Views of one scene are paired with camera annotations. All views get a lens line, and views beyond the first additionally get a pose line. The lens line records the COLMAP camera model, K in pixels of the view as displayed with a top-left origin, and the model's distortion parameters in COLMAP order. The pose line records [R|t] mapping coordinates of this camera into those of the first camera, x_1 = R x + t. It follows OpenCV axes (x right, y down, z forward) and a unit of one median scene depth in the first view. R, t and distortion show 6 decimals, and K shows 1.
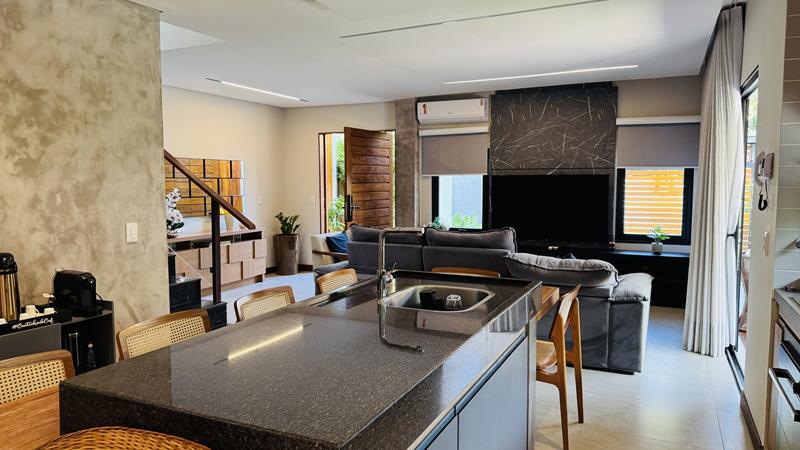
lens RADIAL K [[557.9, 0, 402.0], [0, 557.9, 229.7], [0, 0, 1]] dist [0.111110, -0.158791]
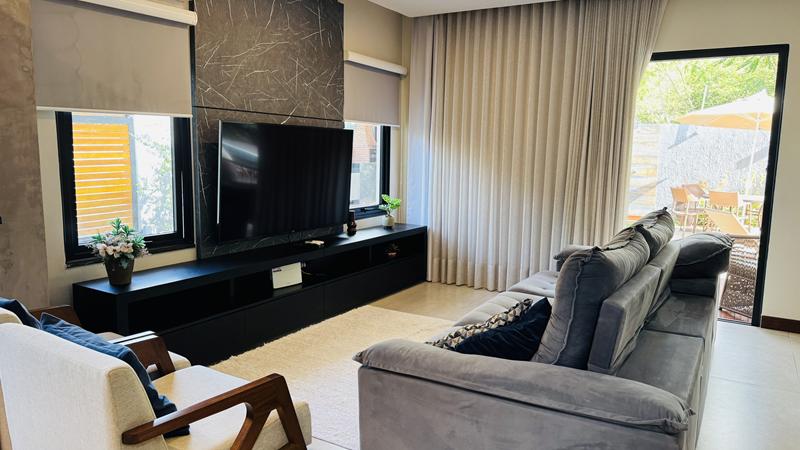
lens RADIAL K [[557.9, 0, 402.0], [0, 557.9, 229.7], [0, 0, 1]] dist [0.111110, -0.158791]
pose [[0.108360, -0.138657, 0.984394, -0.338904], [0.071581, 0.988743, 0.131390, -0.058183], [-0.991531, 0.056227, 0.117065, 0.828493]]
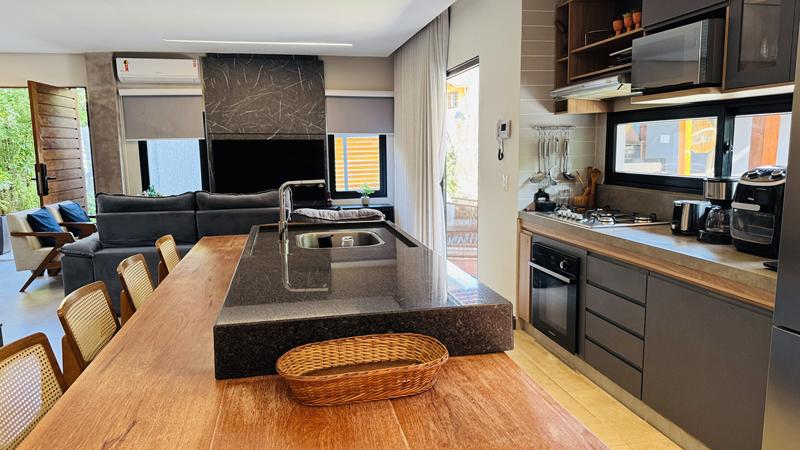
lens RADIAL K [[557.9, 0, 402.0], [0, 557.9, 229.7], [0, 0, 1]] dist [0.111110, -0.158791]
pose [[0.801957, -0.097456, 0.589379, -0.181983], [0.065463, 0.994998, 0.075452, 0.007731], [-0.593784, -0.021927, 0.804326, -0.004382]]
